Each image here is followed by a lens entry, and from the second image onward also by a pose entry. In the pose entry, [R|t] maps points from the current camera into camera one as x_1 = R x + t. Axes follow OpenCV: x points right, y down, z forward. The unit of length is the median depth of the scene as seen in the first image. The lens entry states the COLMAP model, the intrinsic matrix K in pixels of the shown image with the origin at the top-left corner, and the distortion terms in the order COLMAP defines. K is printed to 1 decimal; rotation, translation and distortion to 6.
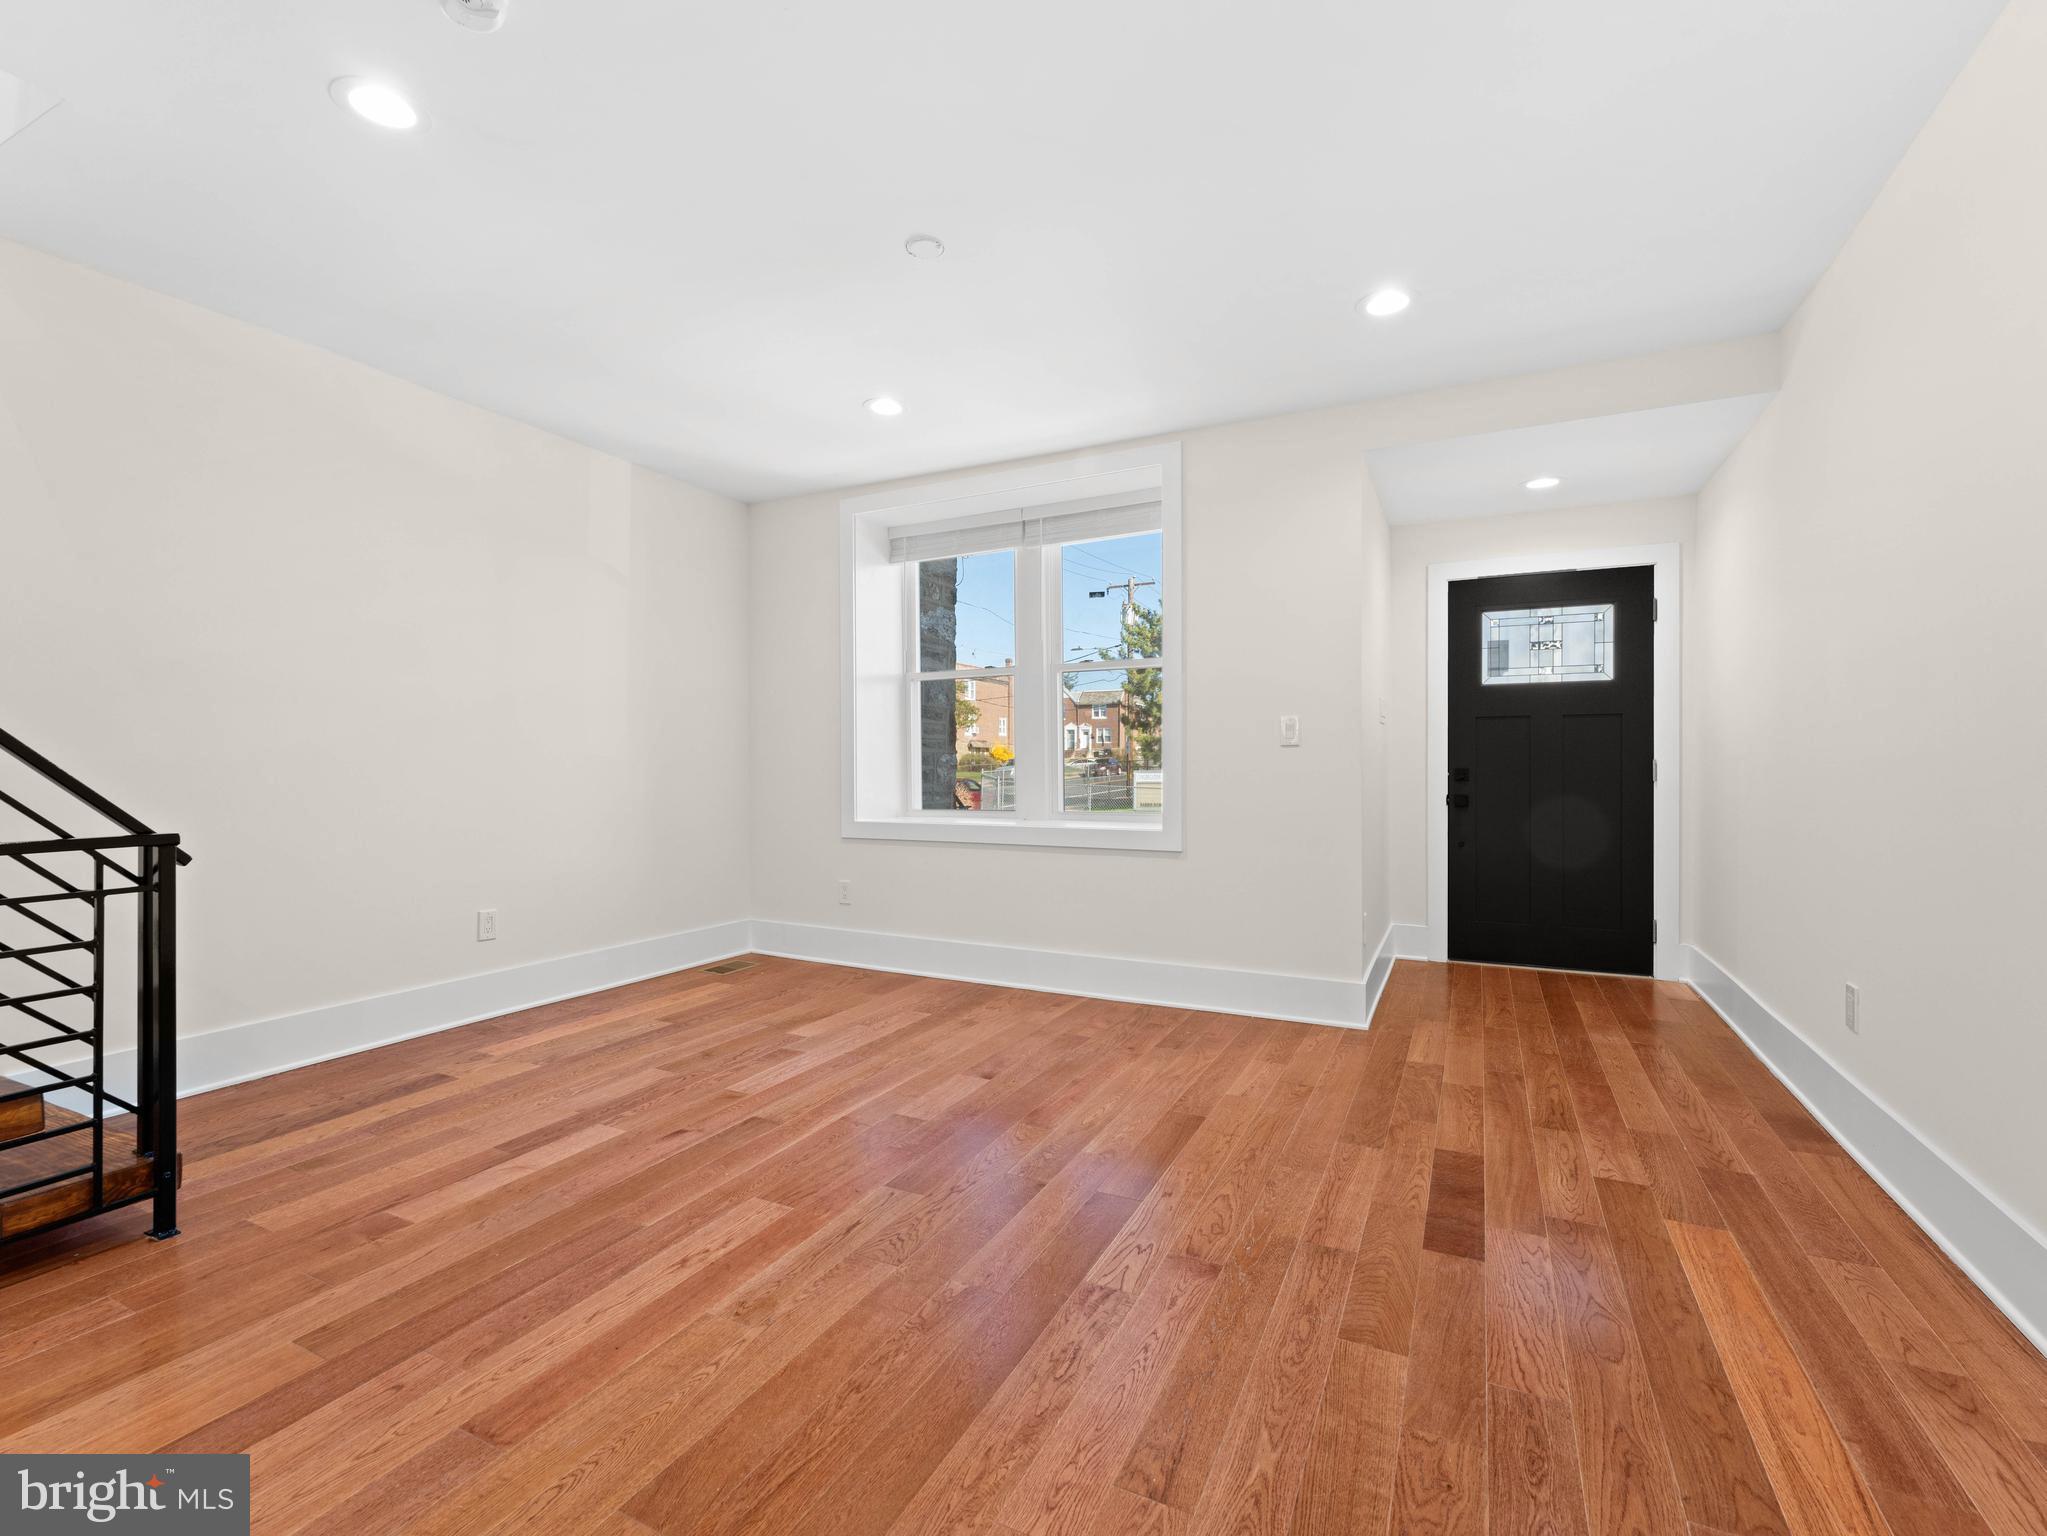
lens RADIAL K [[918.3, 0, 1023.7], [0, 918.3, 753.8], [0, 0, 1]] dist [0.001045, -0.000429]
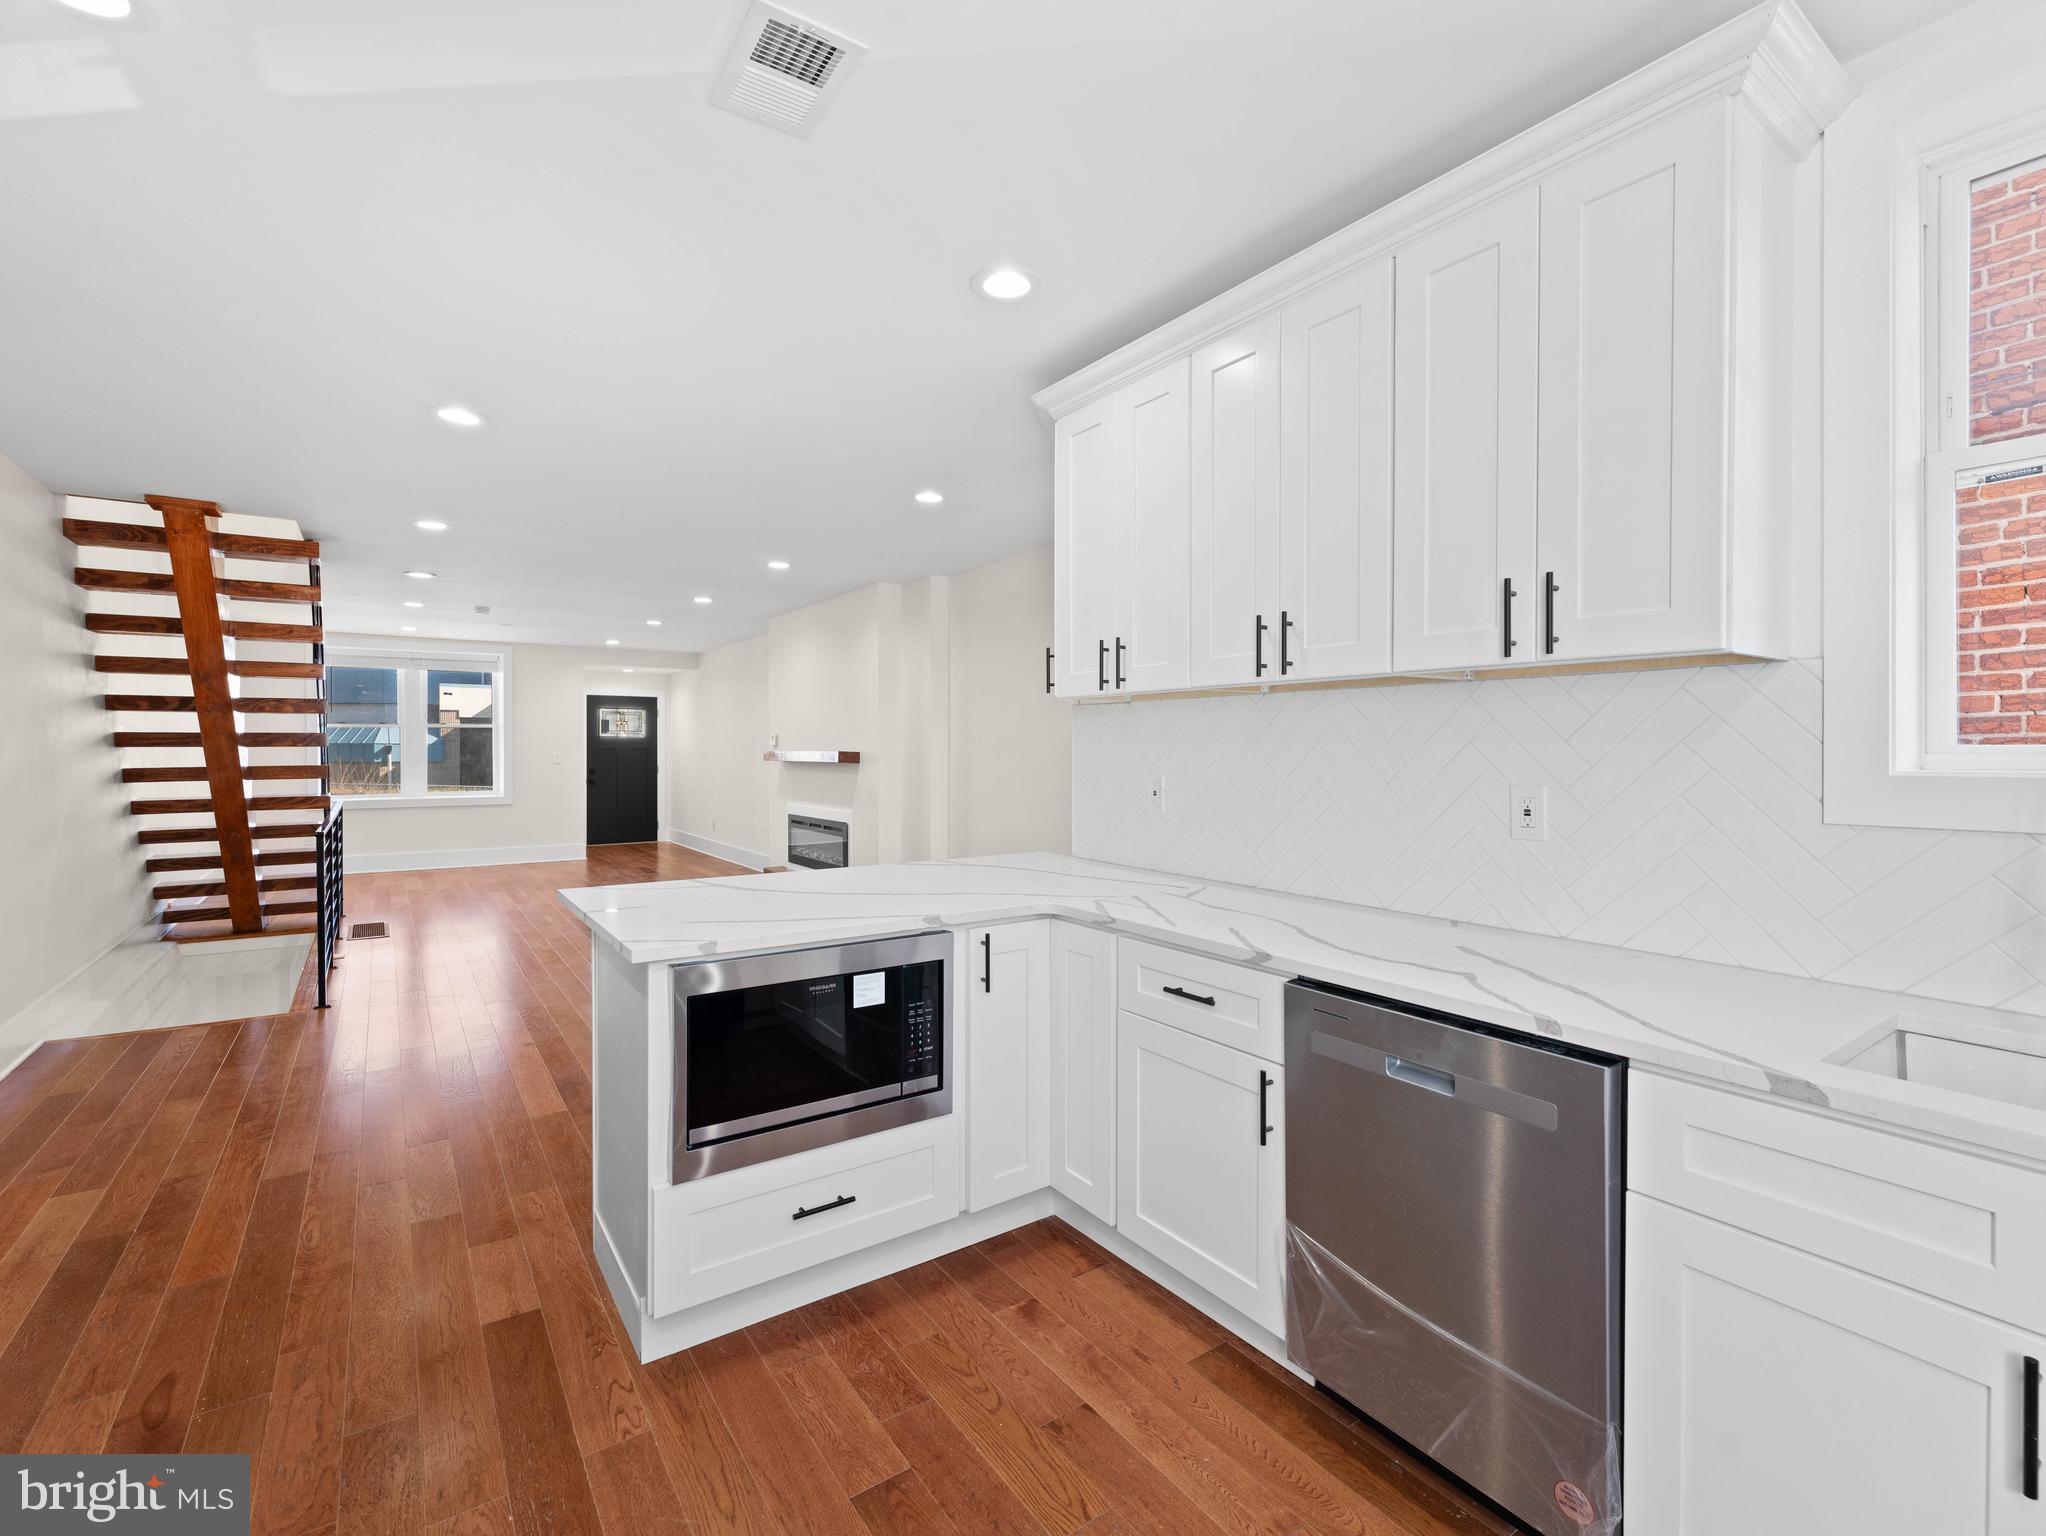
lens RADIAL K [[917.9, 0, 1023.2], [0, 917.9, 753.9], [0, 0, 1]] dist [0.001045, -0.000429]
pose [[0.473725, -0.004207, 0.880663, -2.293532], [-0.013400, 0.999838, 0.011984, -0.140839], [-0.880571, -0.017478, 0.473592, -2.411921]]
